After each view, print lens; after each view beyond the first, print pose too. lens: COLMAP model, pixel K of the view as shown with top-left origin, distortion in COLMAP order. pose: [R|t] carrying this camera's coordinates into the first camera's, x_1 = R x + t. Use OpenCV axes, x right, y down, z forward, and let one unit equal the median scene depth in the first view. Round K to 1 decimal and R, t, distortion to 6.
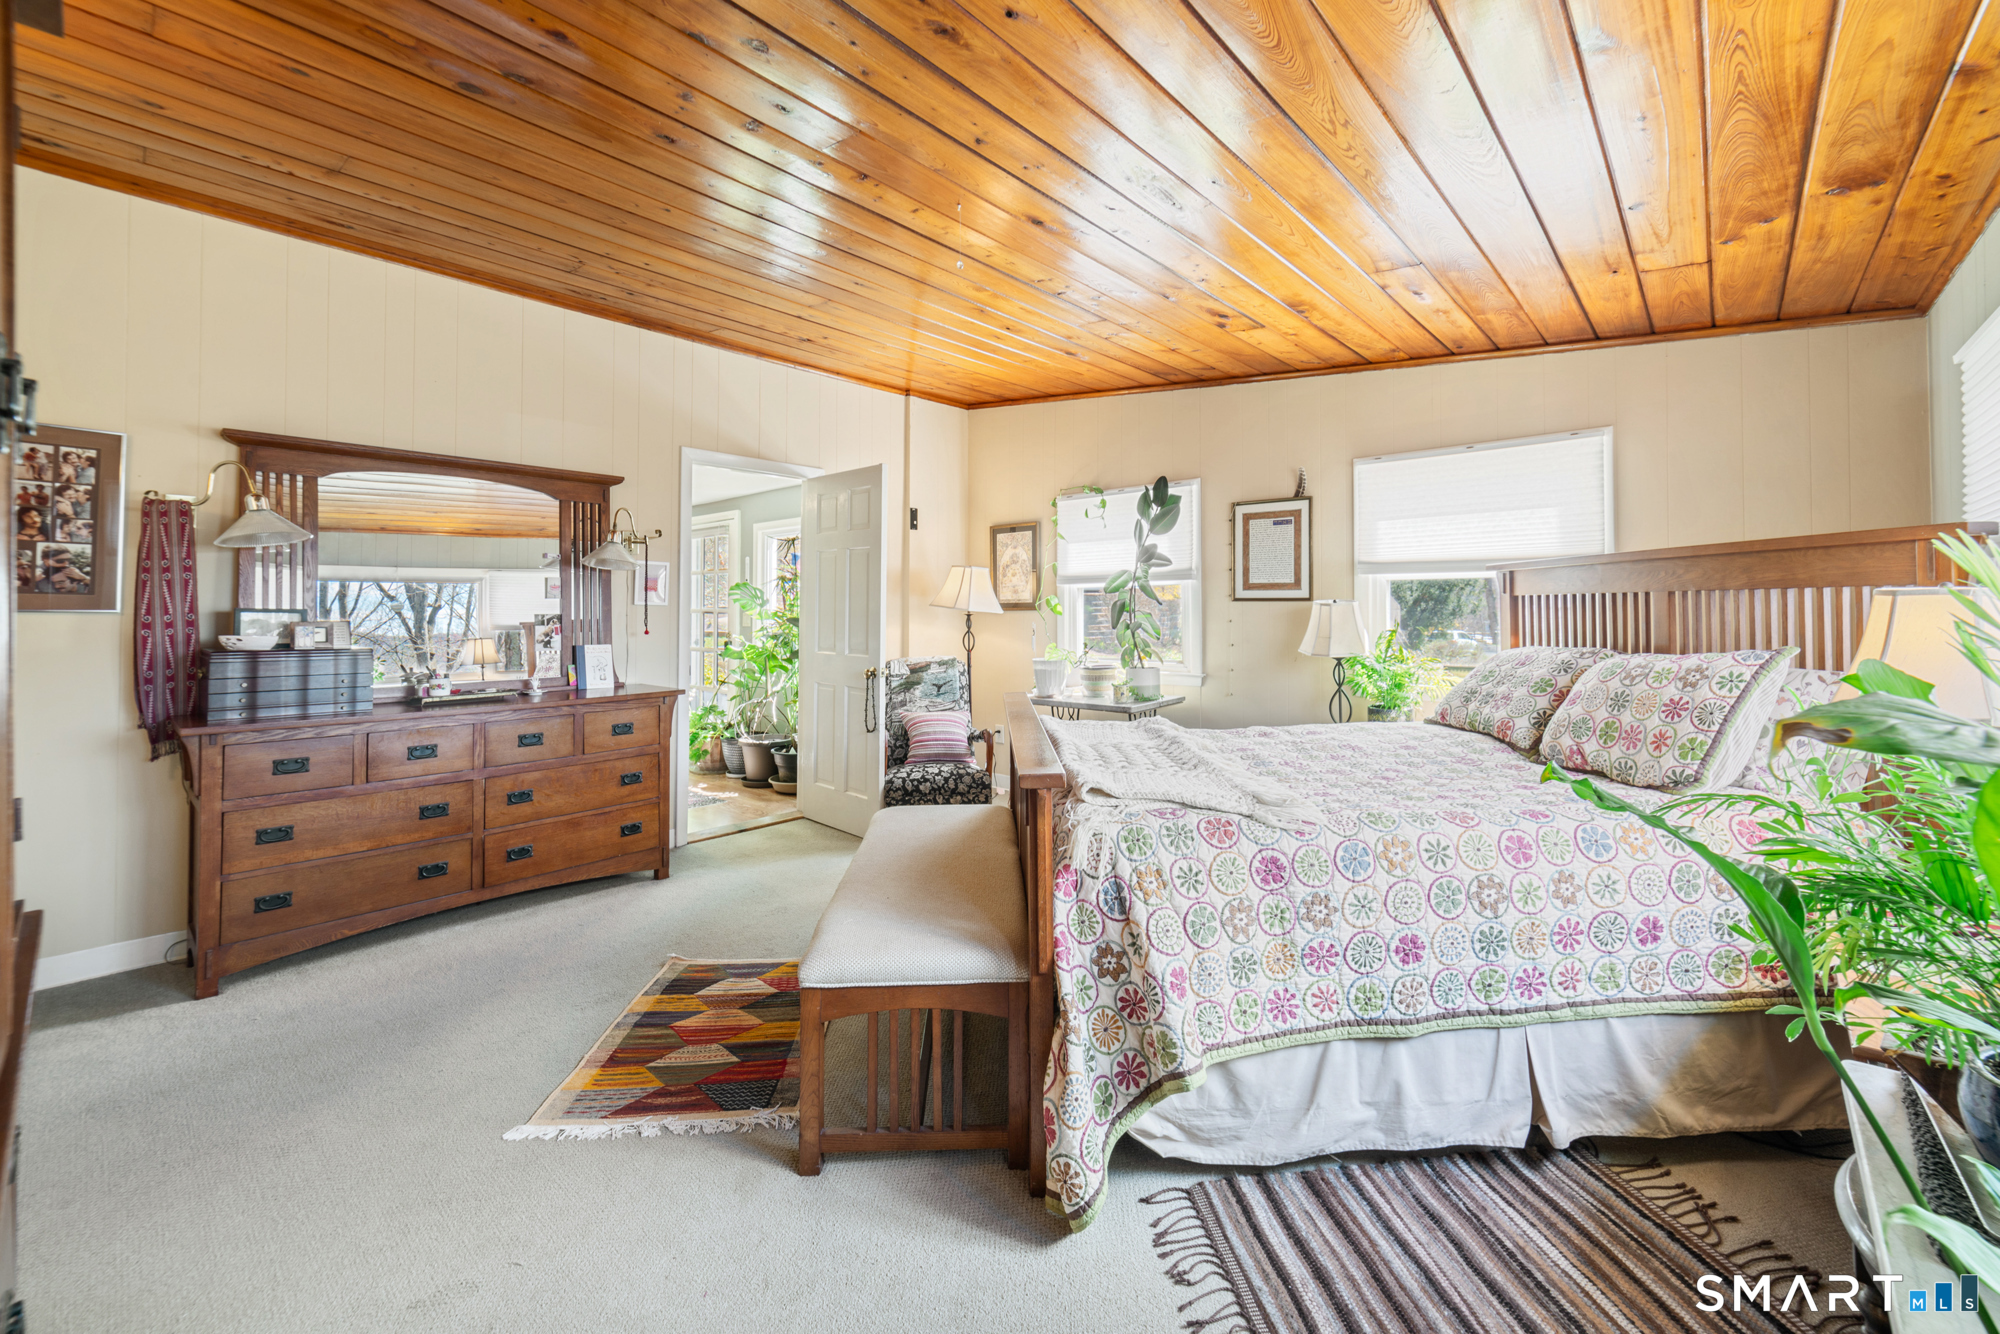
lens RADIAL K [[790.8, 0, 1003.5], [0, 790.8, 628.1], [0, 0, 1]] dist [-0.000148, 0.000212]
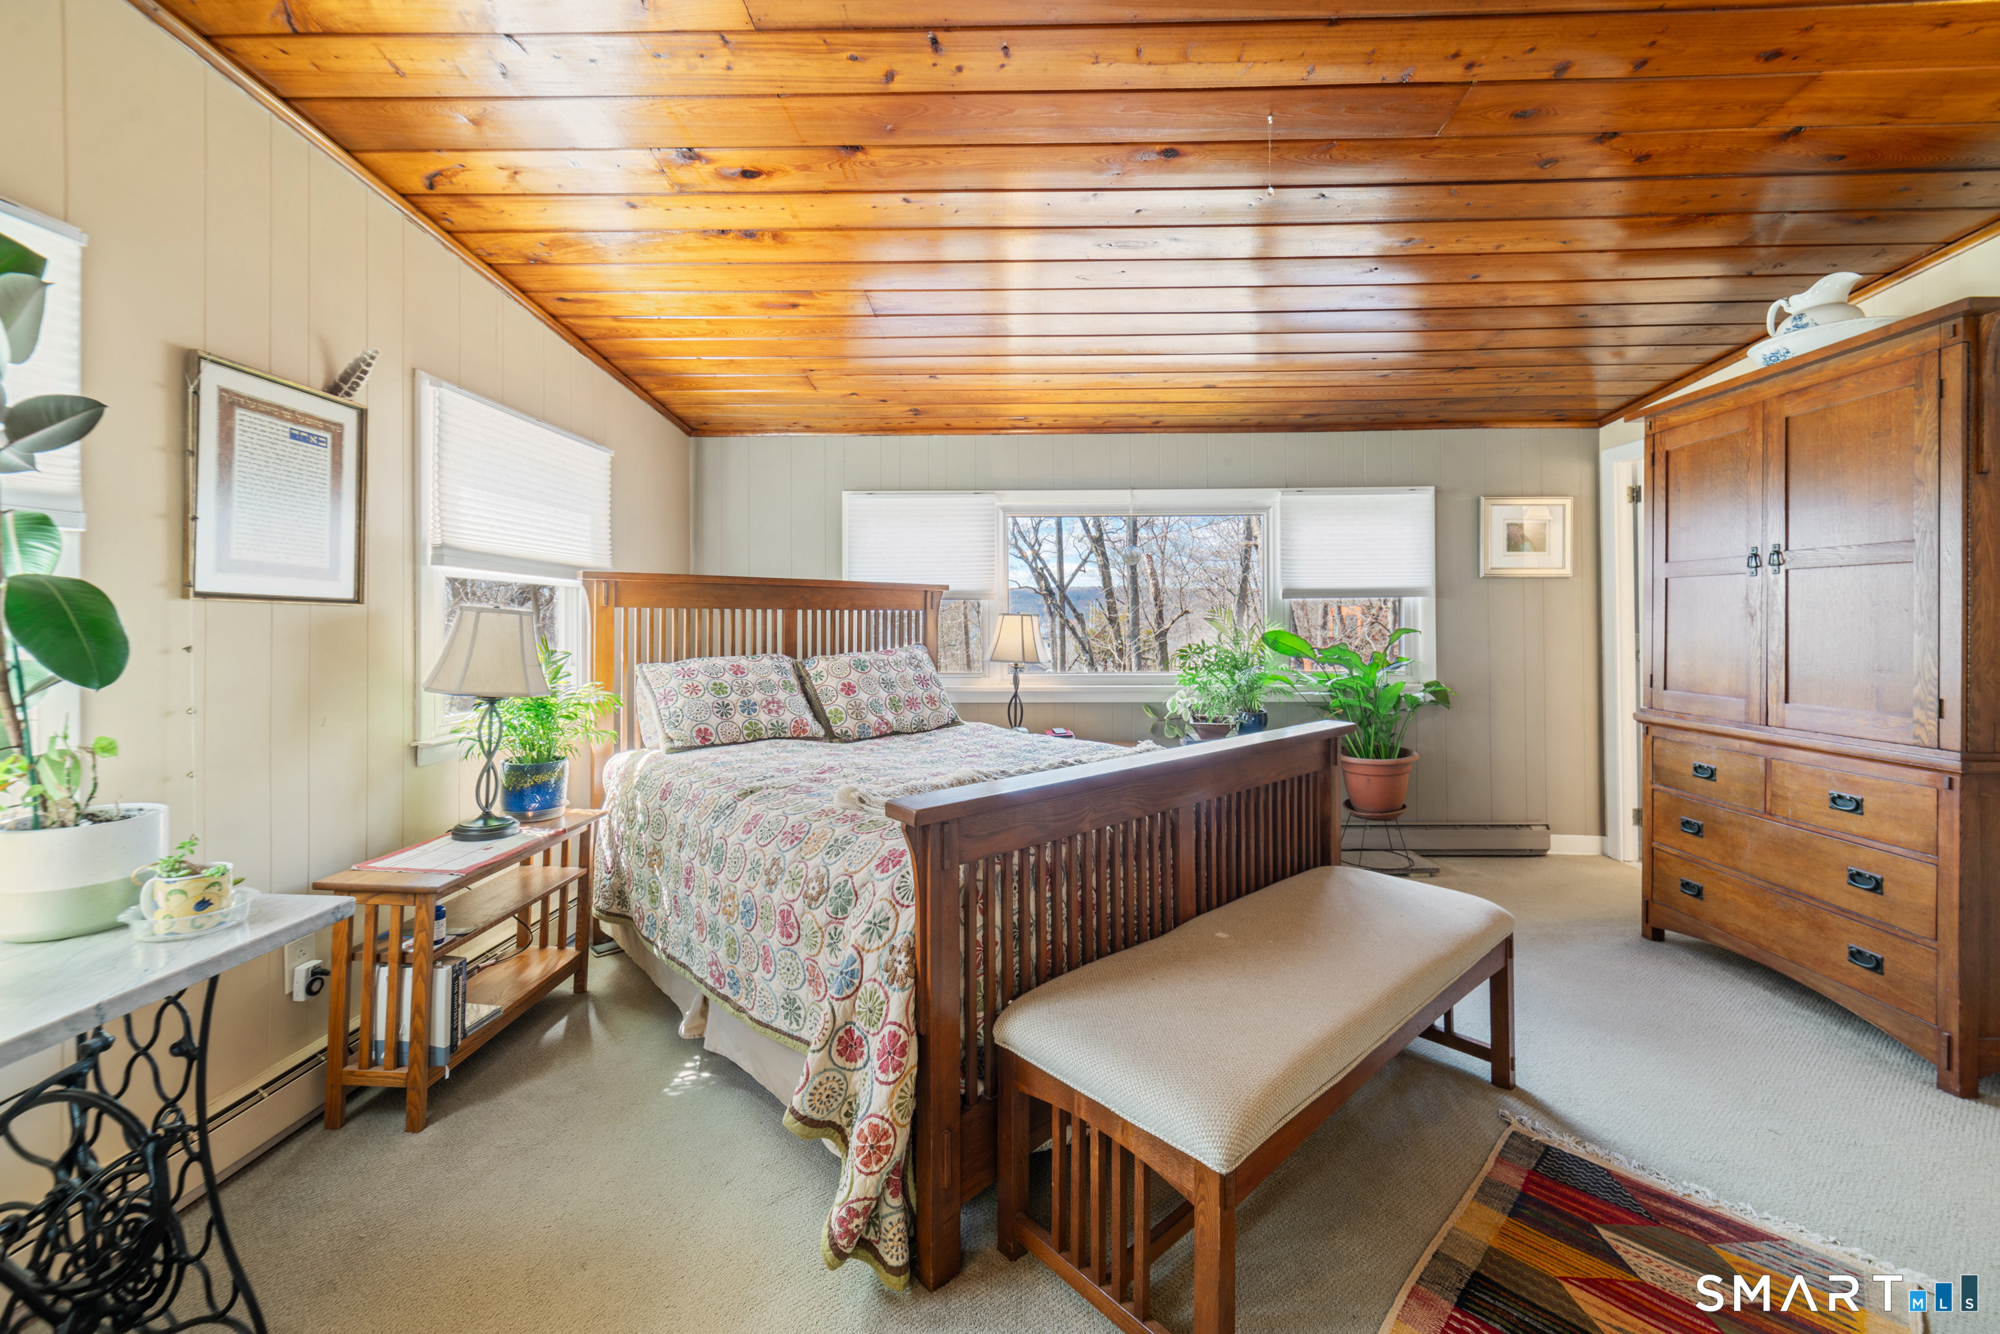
lens RADIAL K [[790.8, 0, 1003.5], [0, 790.8, 628.1], [0, 0, 1]] dist [-0.000148, 0.000212]
pose [[-0.615468, -0.010199, 0.788096, -0.394745], [0.006025, 0.999826, 0.017644, -0.032012], [-0.788139, 0.015607, -0.615300, 1.307792]]
